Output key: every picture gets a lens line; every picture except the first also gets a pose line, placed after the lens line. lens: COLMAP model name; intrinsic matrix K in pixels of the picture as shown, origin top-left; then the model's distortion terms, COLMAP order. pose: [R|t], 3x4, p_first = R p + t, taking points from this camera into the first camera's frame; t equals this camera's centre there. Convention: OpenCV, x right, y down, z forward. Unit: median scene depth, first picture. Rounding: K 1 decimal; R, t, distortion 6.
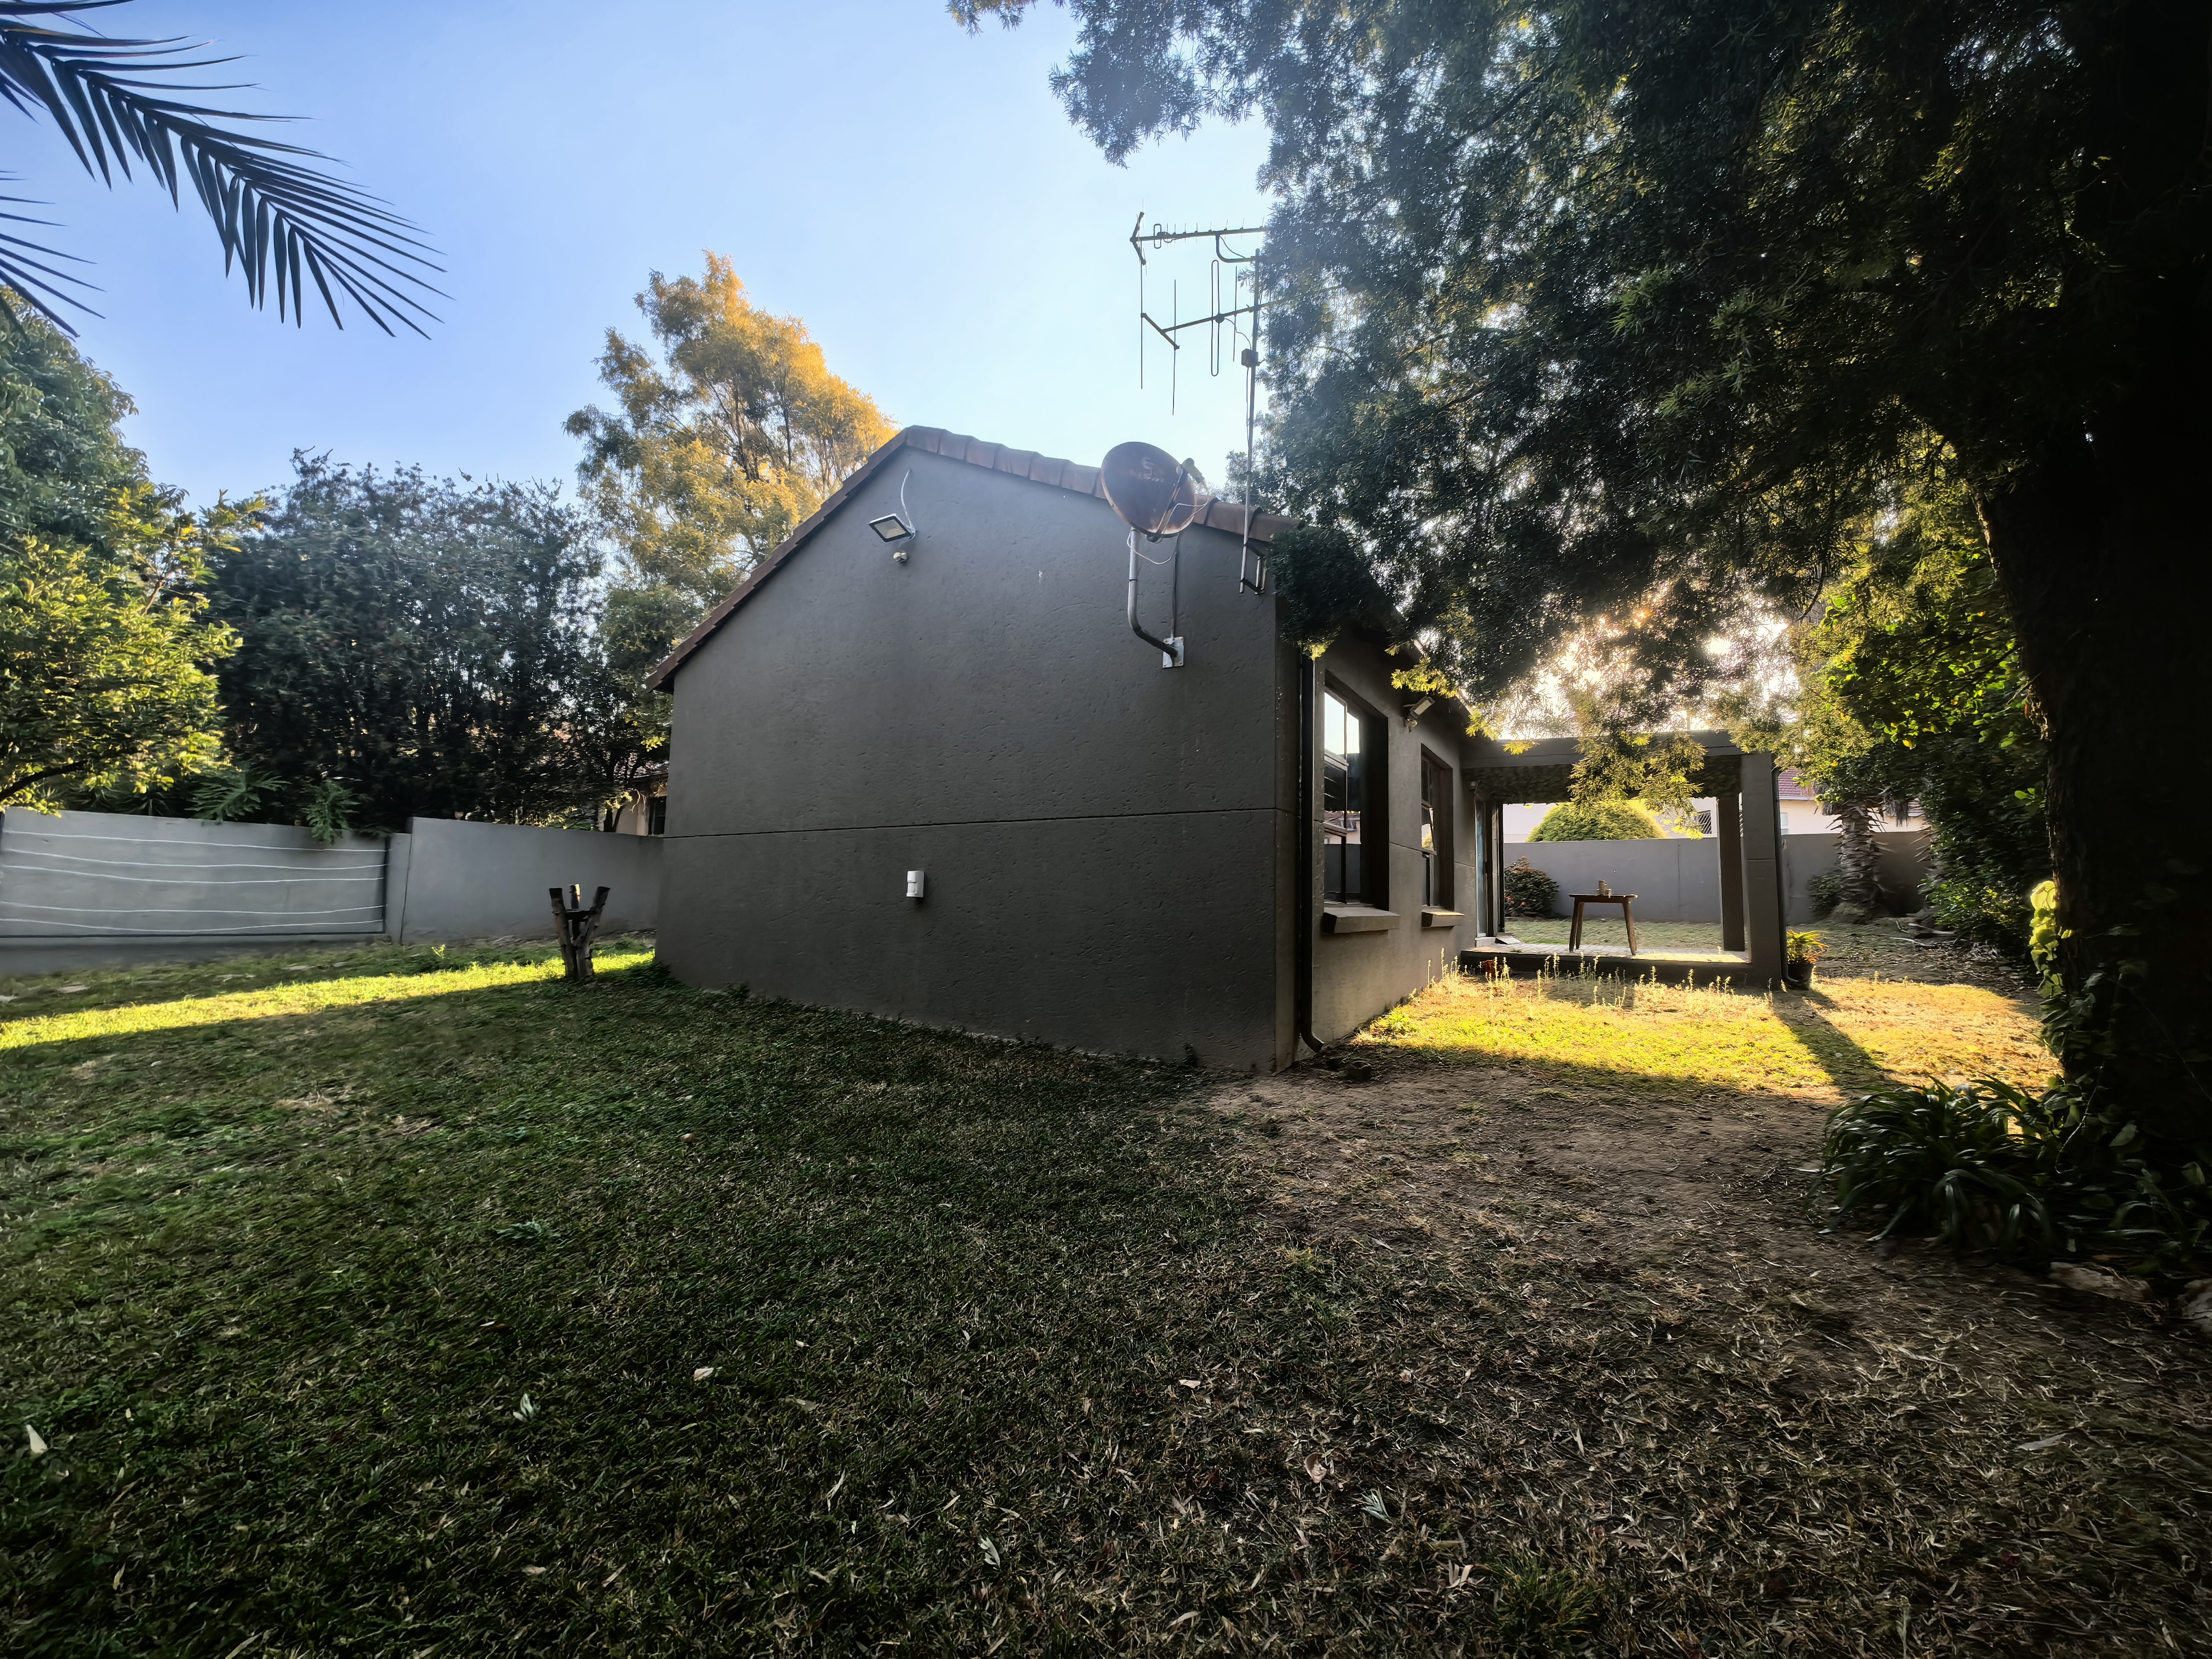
lens RADIAL K [[862.5, 0, 1106.0], [0, 862.5, 829.5], [0, 0, 1]] dist [-0.002529, -0.000907]
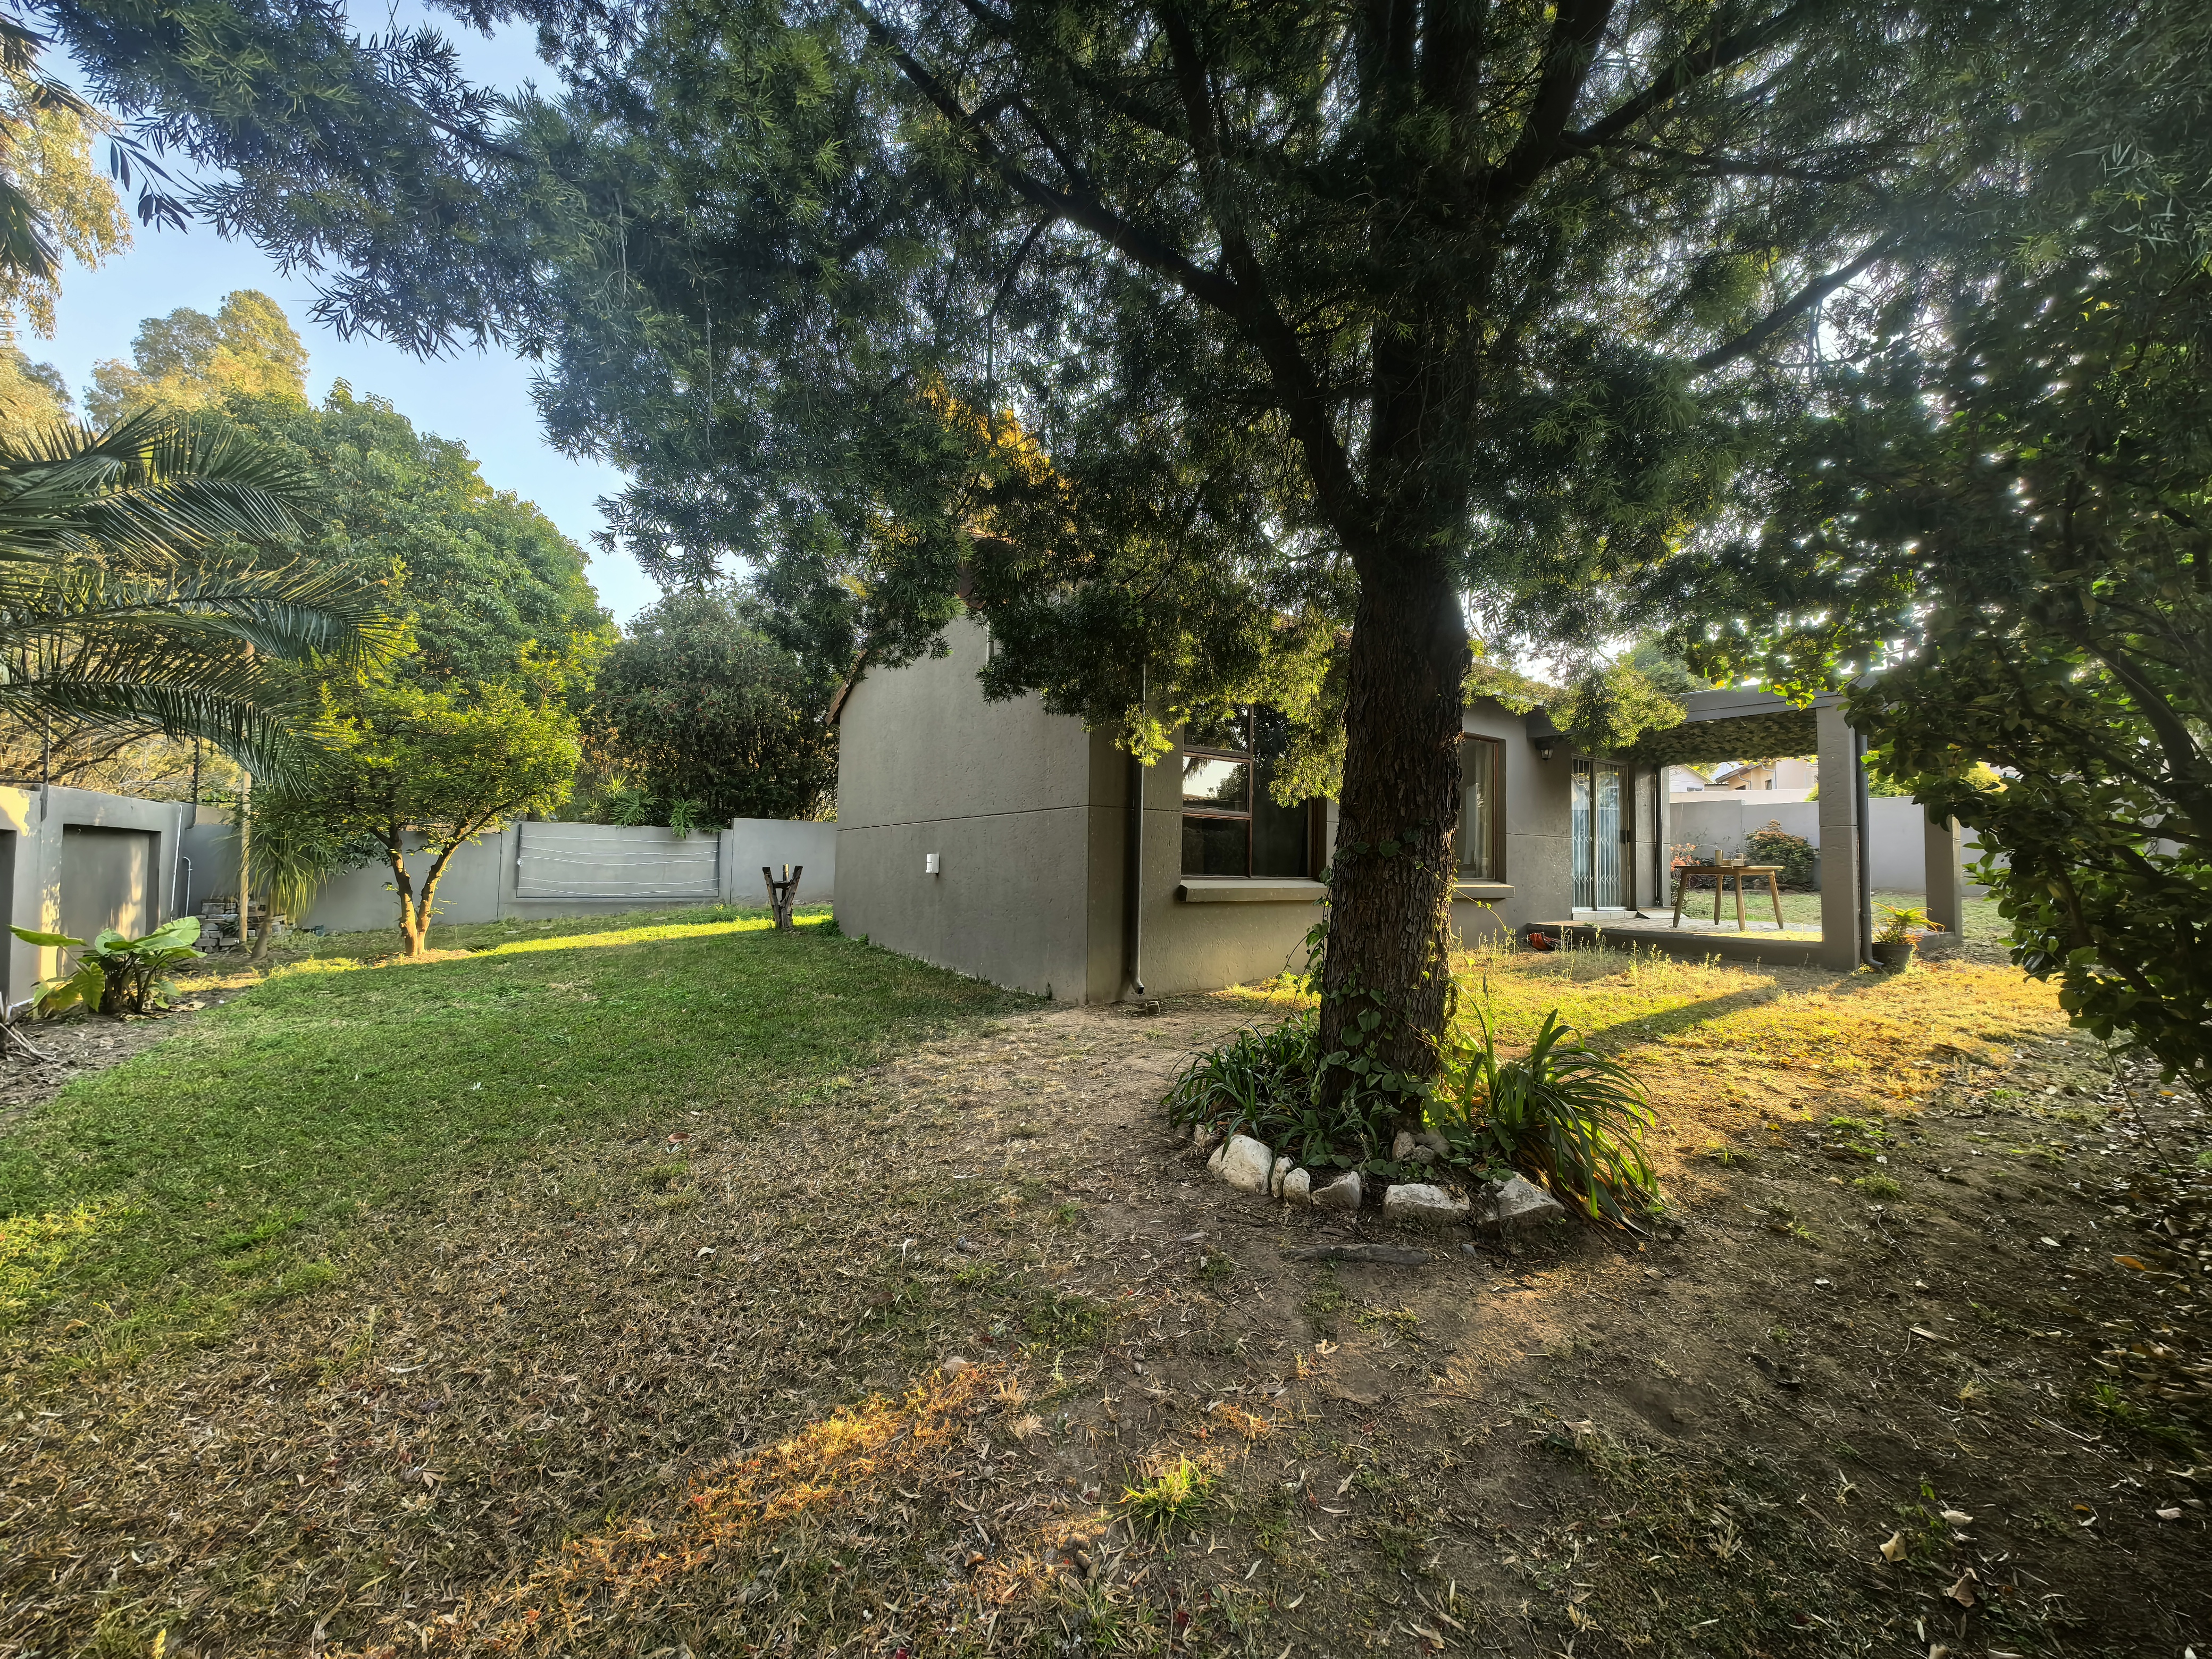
lens RADIAL K [[862.5, 0, 1106.0], [0, 862.5, 829.5], [0, 0, 1]] dist [-0.002529, -0.000907]
pose [[0.917246, -0.023371, -0.397636, 0.426659], [0.036845, 0.998975, 0.026277, -0.012068], [0.396614, -0.038753, 0.917167, -0.106161]]
